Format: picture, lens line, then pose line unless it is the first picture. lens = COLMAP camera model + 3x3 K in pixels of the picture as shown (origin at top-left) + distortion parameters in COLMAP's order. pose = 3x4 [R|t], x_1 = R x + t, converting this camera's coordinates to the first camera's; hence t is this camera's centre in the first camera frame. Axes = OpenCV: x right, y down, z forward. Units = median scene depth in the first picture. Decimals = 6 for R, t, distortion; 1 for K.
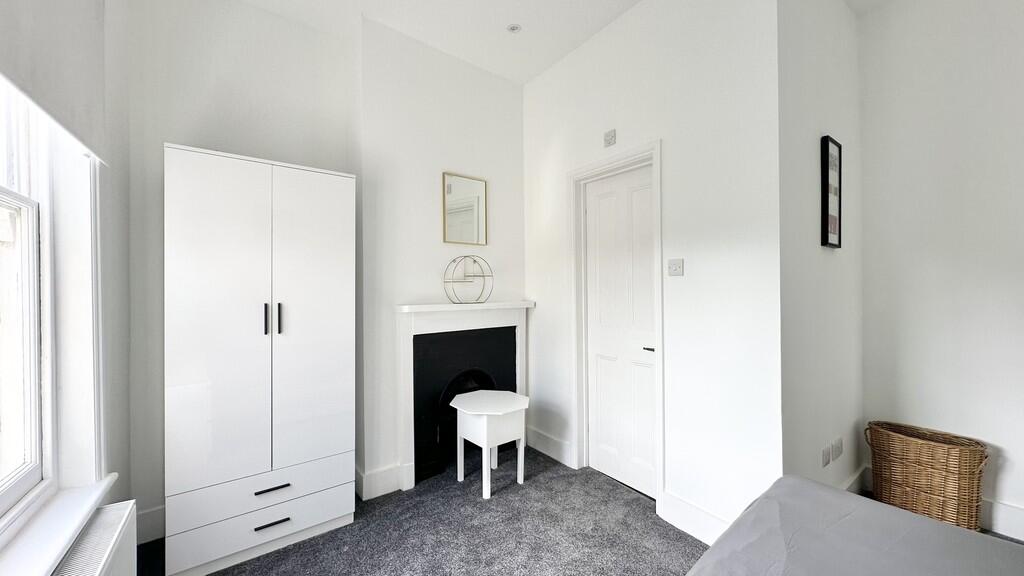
lens RADIAL K [[409.6, 0, 510.5], [0, 409.6, 287.7], [0, 0, 1]] dist [-0.000991, 0.000666]
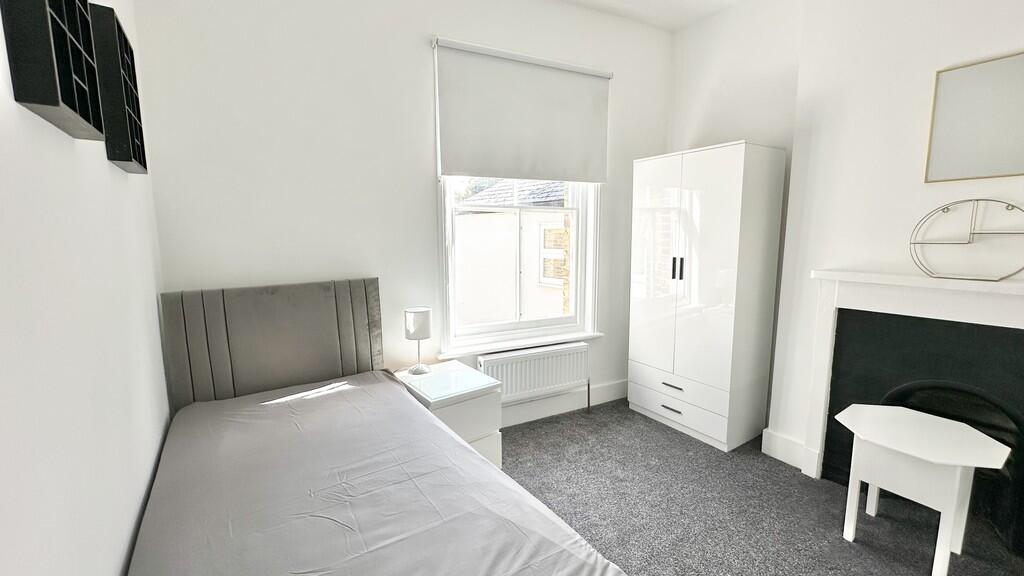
lens RADIAL K [[409.6, 0, 510.5], [0, 409.6, 287.7], [0, 0, 1]] dist [-0.000991, 0.000666]
pose [[-0.117581, 0.136862, -0.983587, 0.678009], [0.004030, 0.990515, 0.137344, -0.041624], [0.993055, 0.012186, -0.117017, 0.471174]]
